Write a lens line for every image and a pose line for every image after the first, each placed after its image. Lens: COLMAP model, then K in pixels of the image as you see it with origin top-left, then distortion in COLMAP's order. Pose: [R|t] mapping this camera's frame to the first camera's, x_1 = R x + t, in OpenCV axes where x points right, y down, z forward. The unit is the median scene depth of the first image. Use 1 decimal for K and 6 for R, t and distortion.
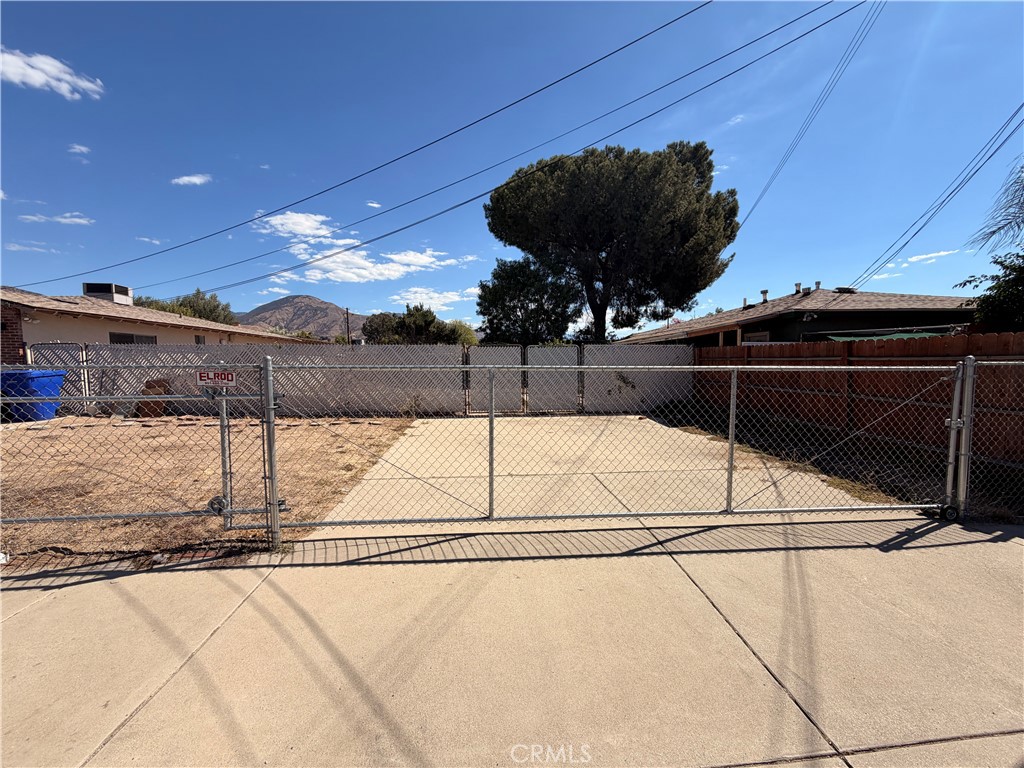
lens RADIAL K [[410.9, 0, 513.3], [0, 410.9, 384.9], [0, 0, 1]] dist [-0.004697, 0.001242]
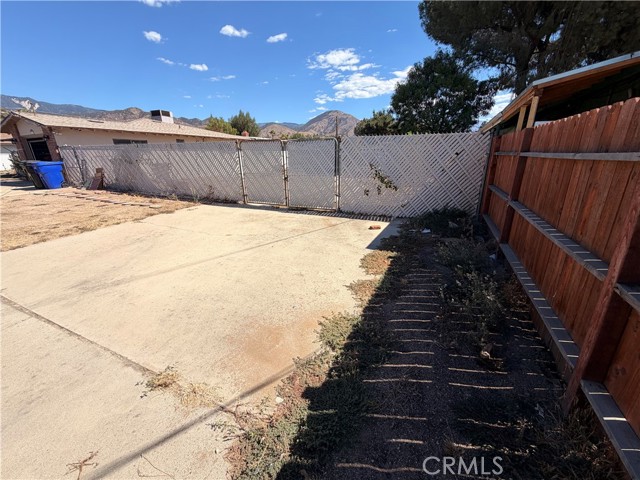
lens RADIAL K [[256.8, 0, 316.4], [0, 256.8, 242.9], [0, 0, 1]] dist [-0.004697, 0.001242]
pose [[0.861016, 0.163525, -0.481571, 0.150254], [-0.024684, 0.959219, 0.281583, -0.011299], [0.507978, -0.230561, 0.829940, 0.160175]]
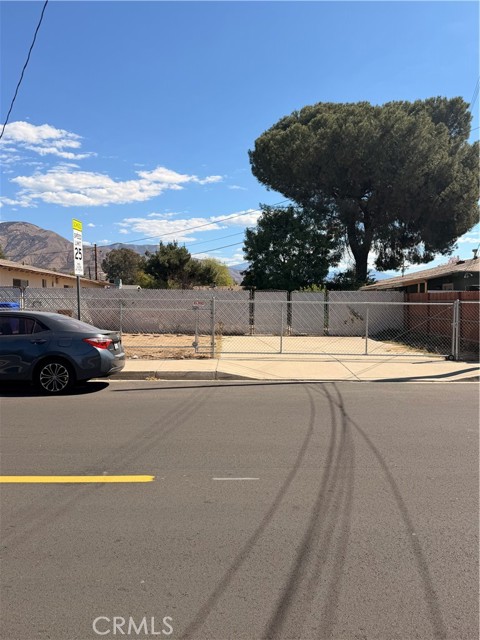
lens RADIAL K [[501.7, 0, 238.6], [0, 501.7, 324.5], [0, 0, 1]] dist [0.078298, -0.079265]
pose [[0.998113, 0.014234, -0.059727, -0.017748], [-0.015178, 0.999767, -0.015379, 0.021407], [0.059494, 0.016257, 0.998096, -0.311100]]
